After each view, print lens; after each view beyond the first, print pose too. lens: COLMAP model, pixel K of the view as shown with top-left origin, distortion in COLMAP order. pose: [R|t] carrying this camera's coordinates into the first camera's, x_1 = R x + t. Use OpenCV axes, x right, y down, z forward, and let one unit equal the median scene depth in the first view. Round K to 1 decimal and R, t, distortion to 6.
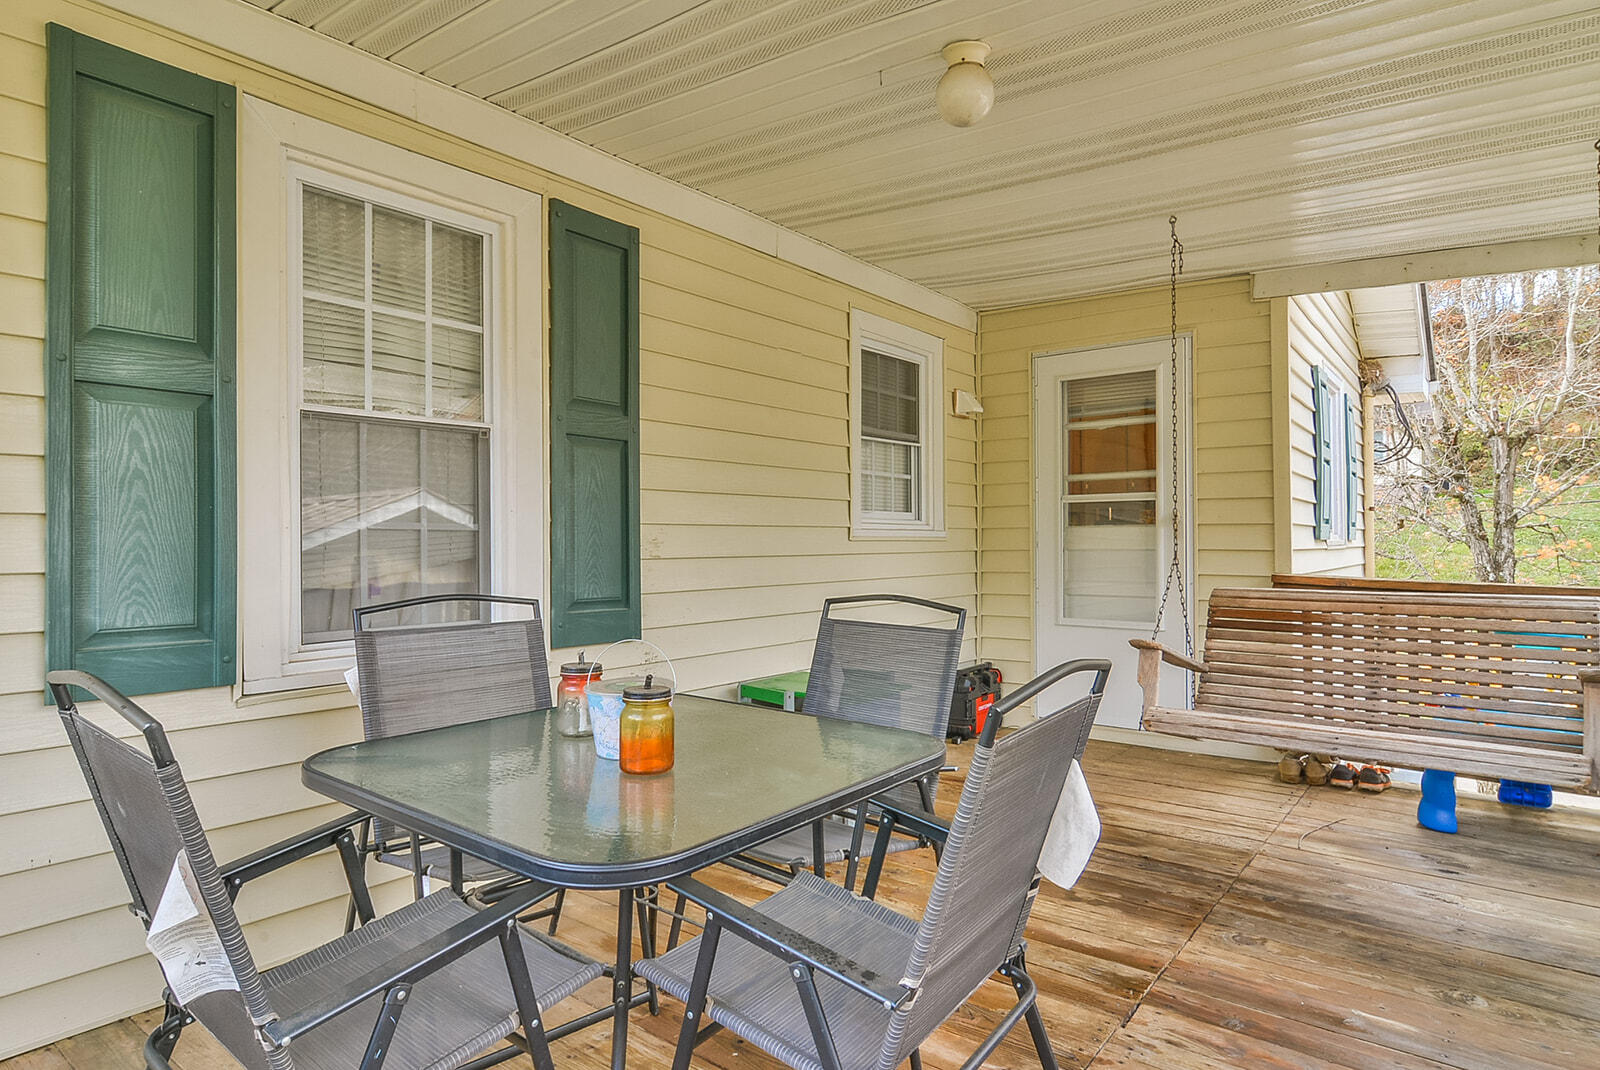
lens RADIAL K [[905.1, 0, 803.4], [0, 905.1, 527.2], [0, 0, 1]] dist [0.002021, -0.002740]
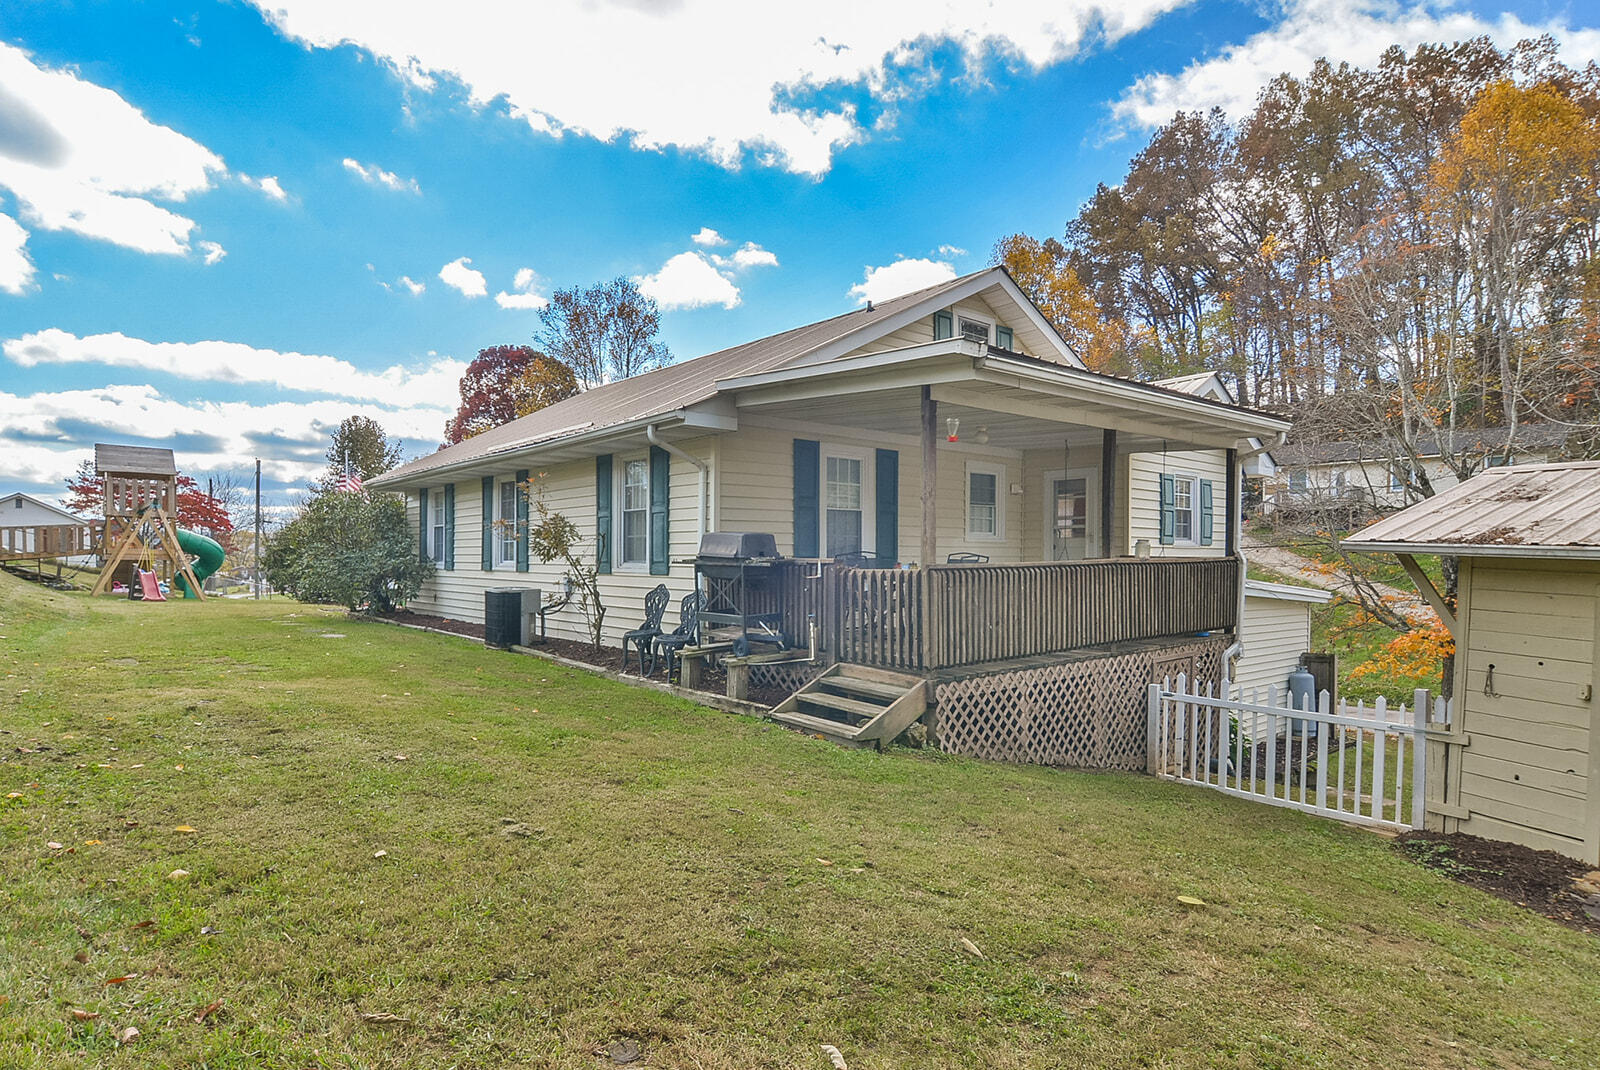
lens RADIAL K [[905.1, 0, 803.4], [0, 905.1, 527.2], [0, 0, 1]] dist [0.002021, -0.002740]
pose [[0.981420, 0.004265, -0.191822, 0.107485], [-0.006821, 0.999896, -0.012669, 0.007330], [0.191748, 0.013742, 0.981348, -2.086842]]
